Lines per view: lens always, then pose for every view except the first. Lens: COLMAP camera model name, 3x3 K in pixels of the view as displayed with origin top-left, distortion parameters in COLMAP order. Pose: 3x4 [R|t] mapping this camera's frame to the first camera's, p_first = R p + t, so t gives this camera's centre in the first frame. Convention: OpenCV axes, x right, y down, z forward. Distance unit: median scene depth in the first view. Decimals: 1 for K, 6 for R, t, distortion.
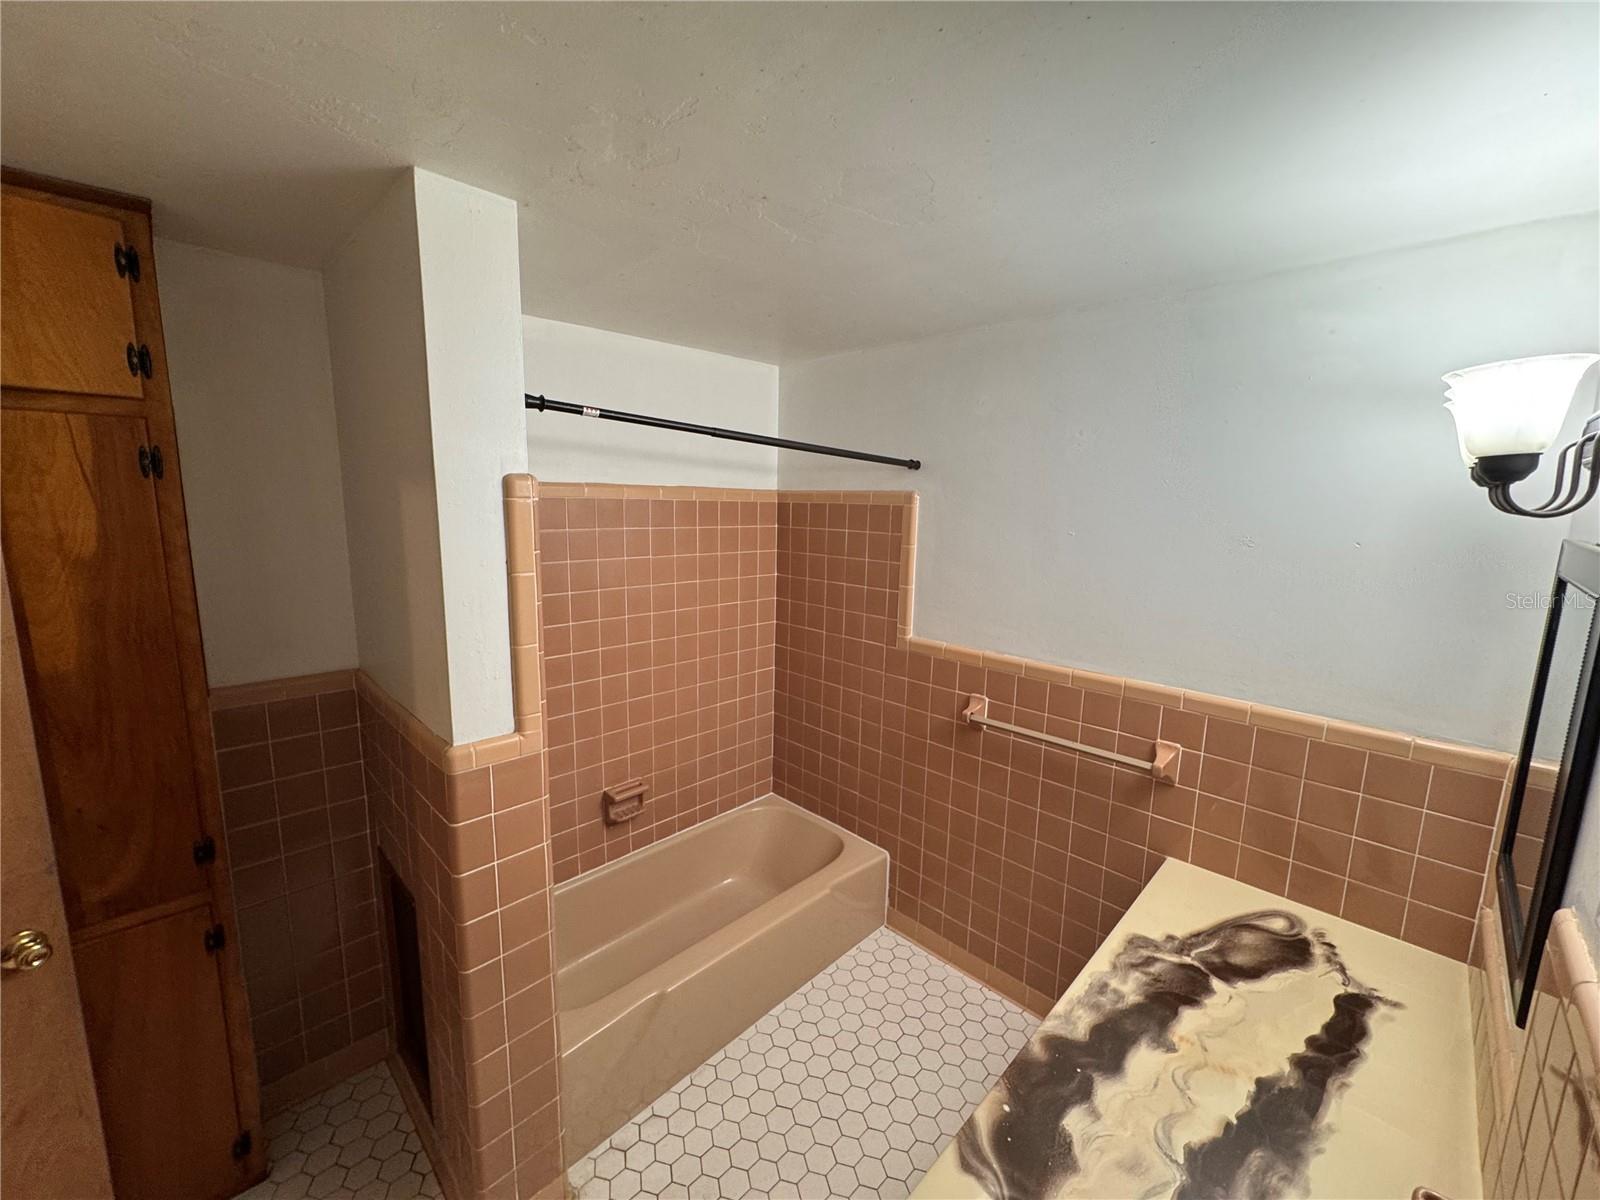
lens RADIAL K [[641.0, 0, 797.6], [0, 641.0, 601.6], [0, 0, 1]] dist [-0.002178, 0.000306]
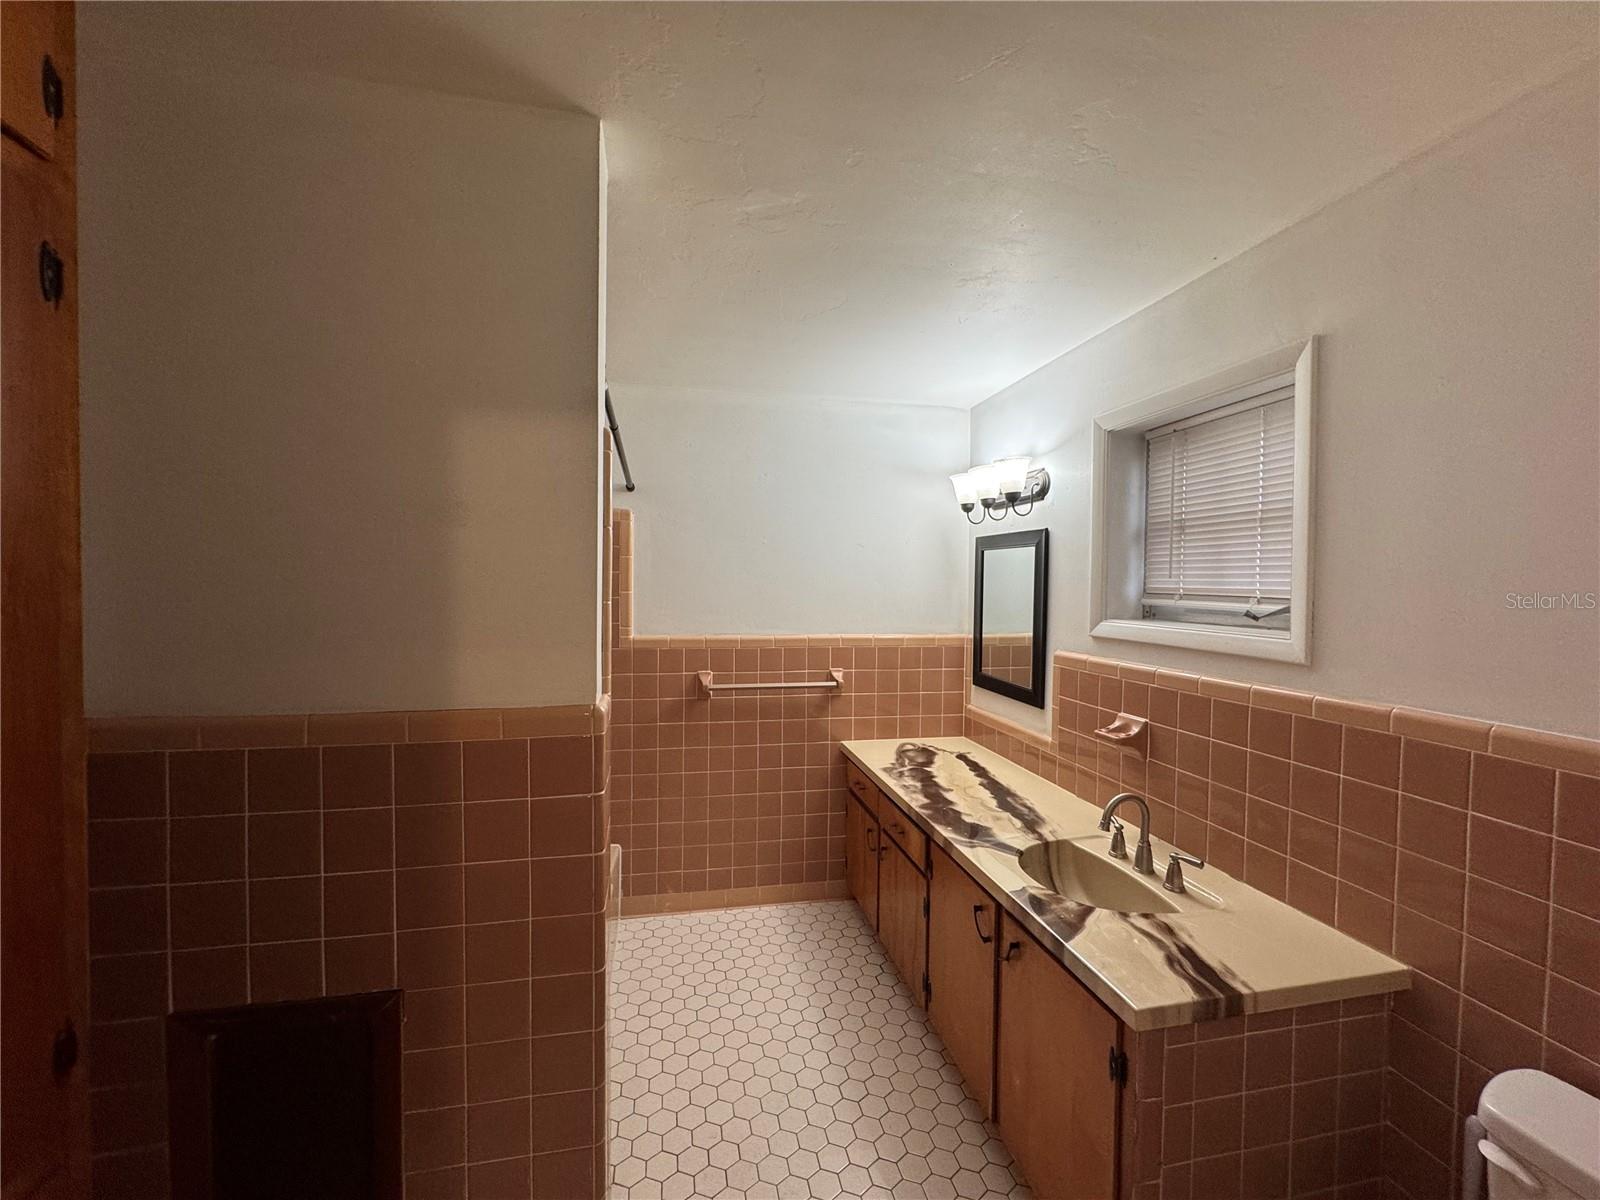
lens RADIAL K [[641.0, 0, 792.8], [0, 641.0, 599.5], [0, 0, 1]] dist [-0.002178, 0.000306]
pose [[0.553460, -0.029634, 0.832348, -0.931719], [0.130822, 0.990055, -0.051739, 0.131242], [-0.822537, 0.137525, 0.551833, 0.193109]]
